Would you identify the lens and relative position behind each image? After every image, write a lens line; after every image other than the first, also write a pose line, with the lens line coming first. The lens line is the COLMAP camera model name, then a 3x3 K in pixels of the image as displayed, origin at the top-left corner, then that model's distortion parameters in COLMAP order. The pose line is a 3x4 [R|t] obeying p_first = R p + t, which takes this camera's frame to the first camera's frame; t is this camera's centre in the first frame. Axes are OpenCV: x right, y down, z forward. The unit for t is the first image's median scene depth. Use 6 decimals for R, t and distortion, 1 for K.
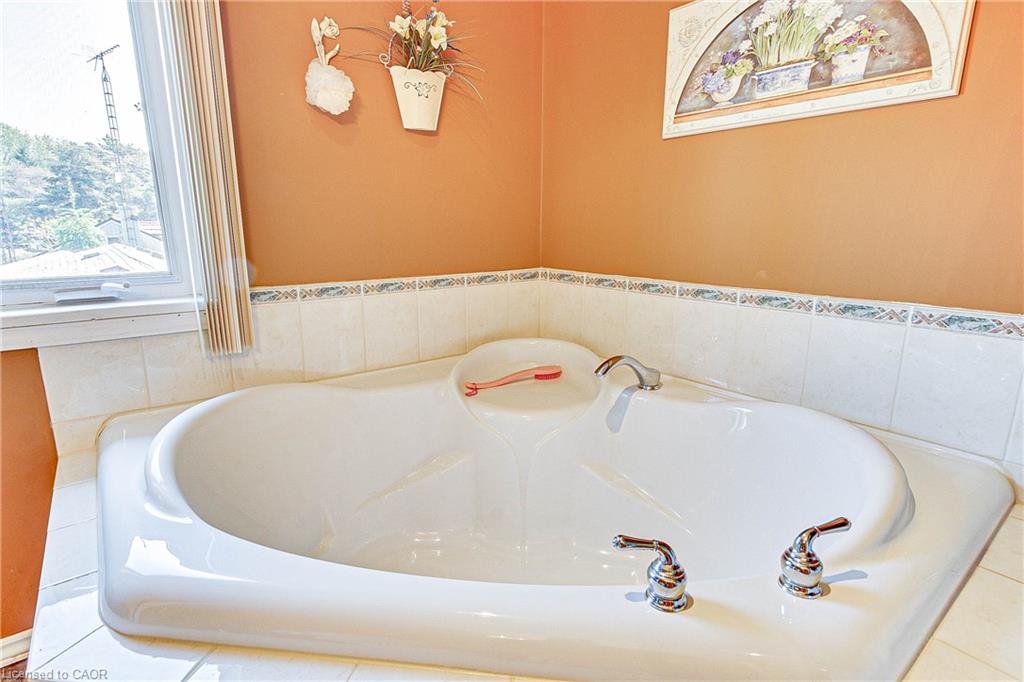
lens RADIAL K [[526.0, 0, 507.2], [0, 526.0, 346.0], [0, 0, 1]] dist [-0.004389, 0.000295]
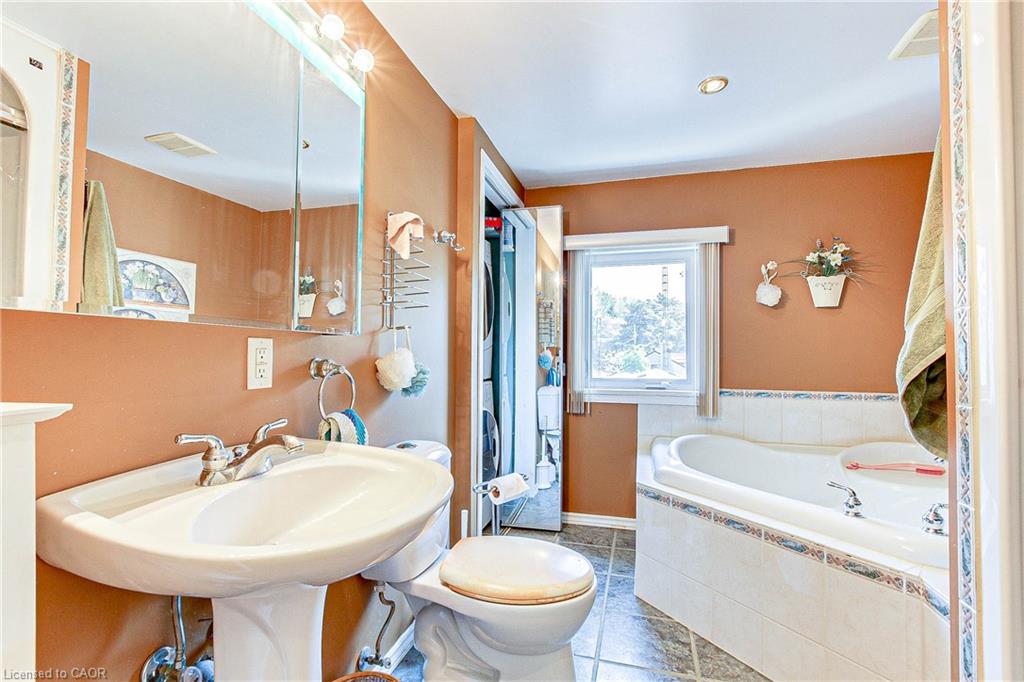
lens RADIAL K [[471.0, 0, 508.6], [0, 471.0, 343.8], [0, 0, 1]] dist [-0.026920, 0.005658]
pose [[0.595381, -0.013953, -0.803322, 0.435776], [-0.187520, 0.969822, -0.155825, 0.139604], [0.781254, 0.243414, 0.574797, -0.661536]]
